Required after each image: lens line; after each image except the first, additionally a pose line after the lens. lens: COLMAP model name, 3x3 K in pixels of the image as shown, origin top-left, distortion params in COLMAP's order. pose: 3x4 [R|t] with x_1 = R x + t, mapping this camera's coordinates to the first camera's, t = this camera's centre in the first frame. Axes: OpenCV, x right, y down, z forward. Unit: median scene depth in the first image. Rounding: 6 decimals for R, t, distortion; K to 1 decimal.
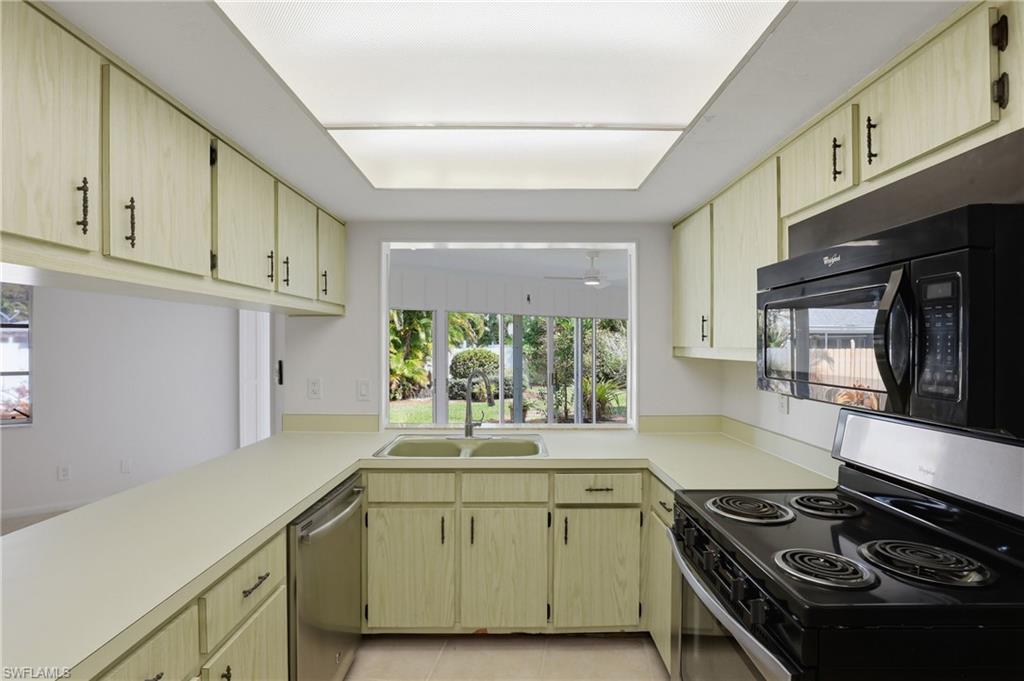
lens RADIAL K [[473.3, 0, 516.8], [0, 473.3, 347.2], [0, 0, 1]] dist [-0.041866, 0.007737]
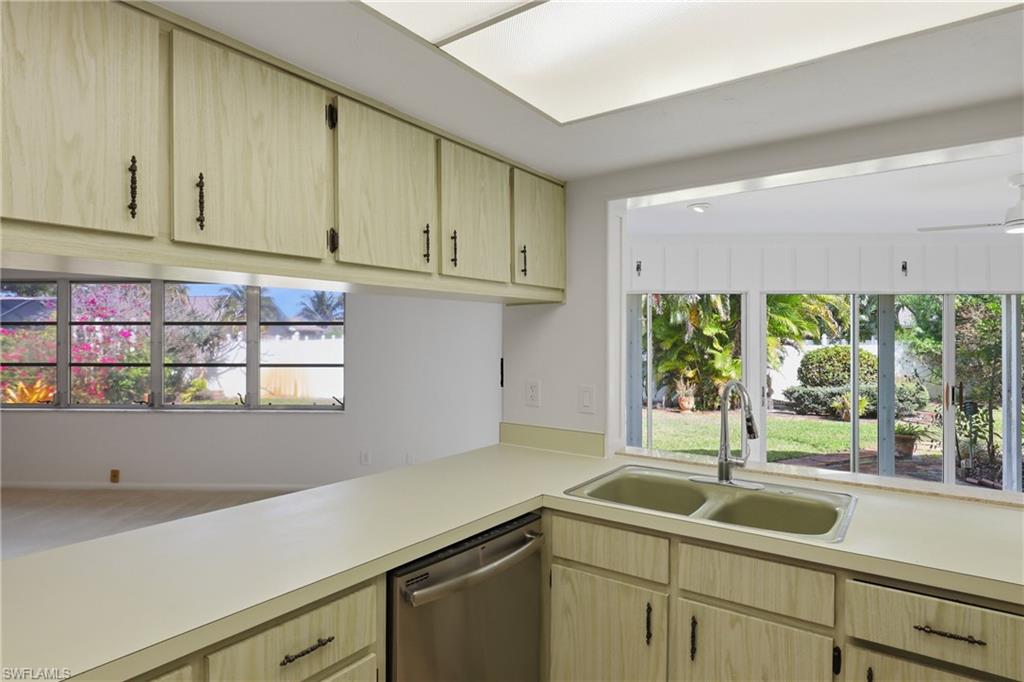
lens RADIAL K [[558.0, 0, 512.0], [0, 558.0, 341.0], [0, 0, 1]] dist [-0.019191, 0.000681]
pose [[0.800793, -0.000252, -0.598941, 0.150490], [-0.002035, 0.999993, -0.003142, 0.000031], [0.598938, 0.003735, 0.800787, 0.267715]]
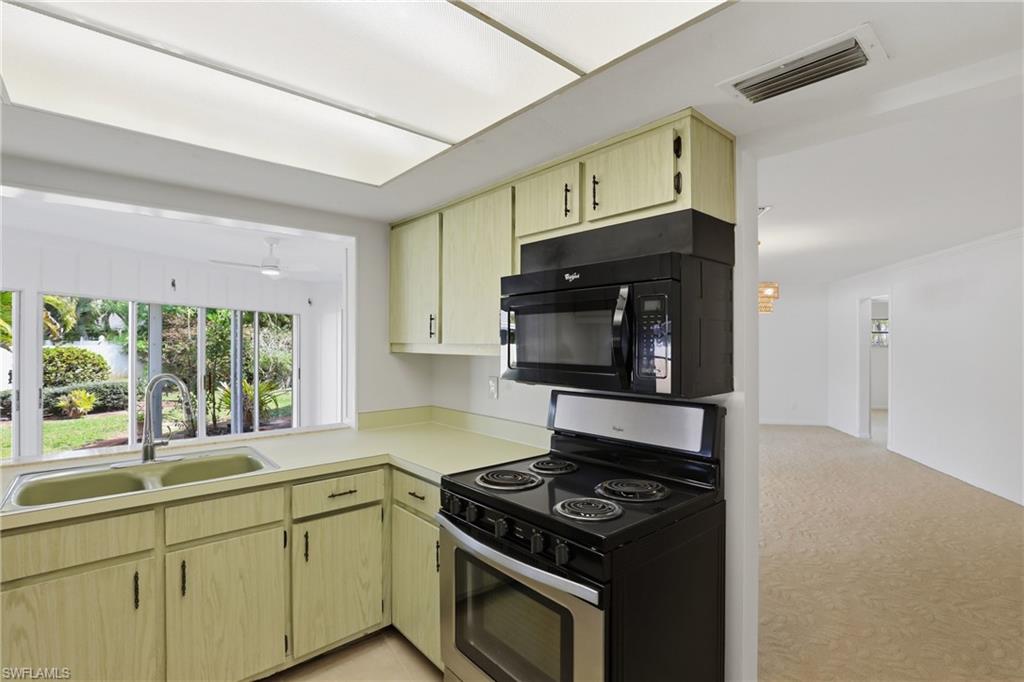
lens RADIAL K [[472.0, 0, 516.5], [0, 472.0, 339.2], [0, 0, 1]] dist [-0.042662, 0.008629]
pose [[0.749197, 0.003691, 0.662336, -0.185089], [0.002609, 0.999960, -0.008525, -0.000052], [-0.662342, 0.008115, 0.749158, 0.058428]]
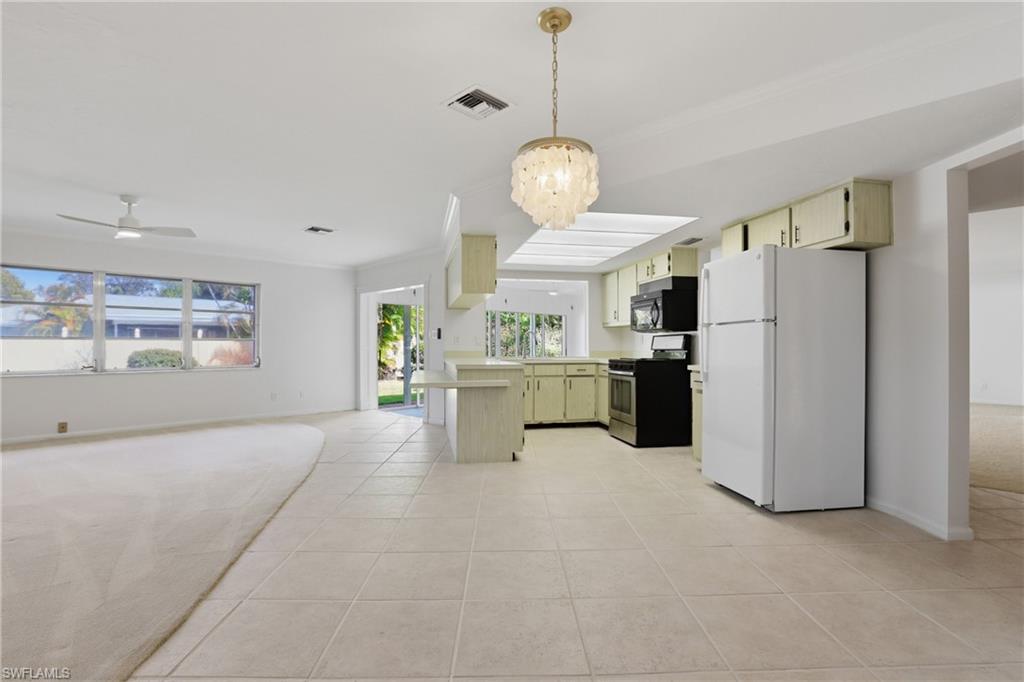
lens RADIAL K [[472.0, 0, 516.5], [0, 472.0, 339.2], [0, 0, 1]] dist [-0.042662, 0.008629]
pose [[0.981929, 0.000541, 0.189248, -0.753307], [0.002578, 0.999865, -0.016235, 0.157770], [-0.189231, 0.016429, 0.981795, -1.740278]]
